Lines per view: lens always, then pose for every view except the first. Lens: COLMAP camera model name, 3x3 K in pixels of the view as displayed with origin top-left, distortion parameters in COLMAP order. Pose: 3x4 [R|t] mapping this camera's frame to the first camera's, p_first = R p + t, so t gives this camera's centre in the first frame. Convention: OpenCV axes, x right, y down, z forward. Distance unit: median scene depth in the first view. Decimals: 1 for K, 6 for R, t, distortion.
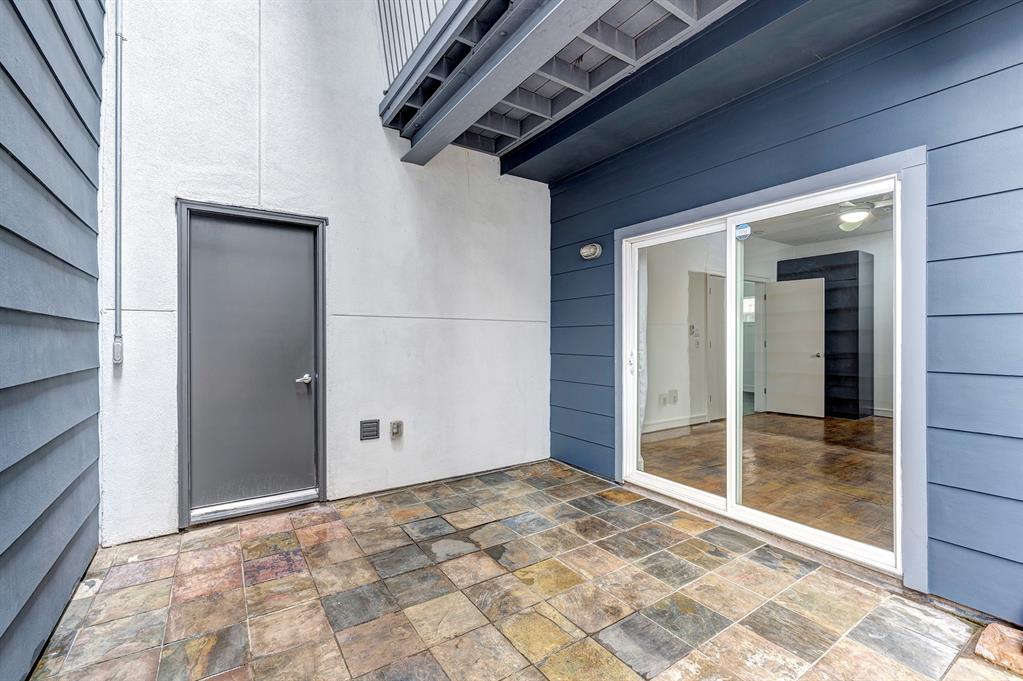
lens RADIAL K [[439.3, 0, 511.5], [0, 439.3, 340.5], [0, 0, 1]] dist [0.000015, 0.000023]
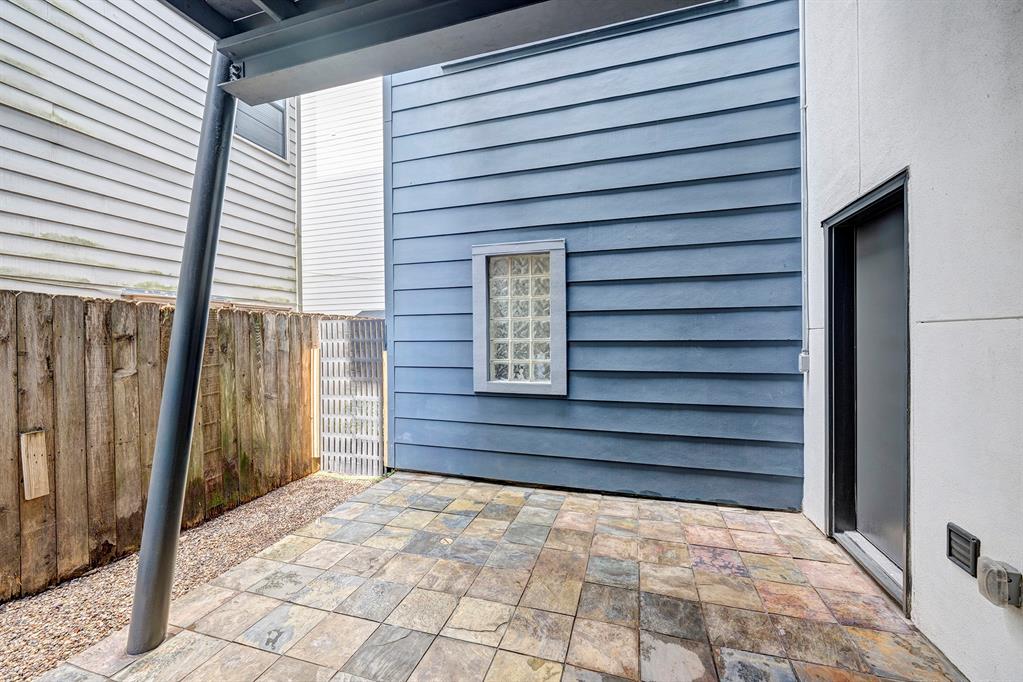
lens RADIAL K [[386.1, 0, 511.5], [0, 386.1, 341.0], [0, 0, 1]] dist [-0.028768, 0.000100]
pose [[-0.775212, 0.008894, -0.631639, 0.476678], [0.005997, 0.999959, 0.006720, -0.061171], [0.631673, 0.001421, -0.775234, 1.395677]]
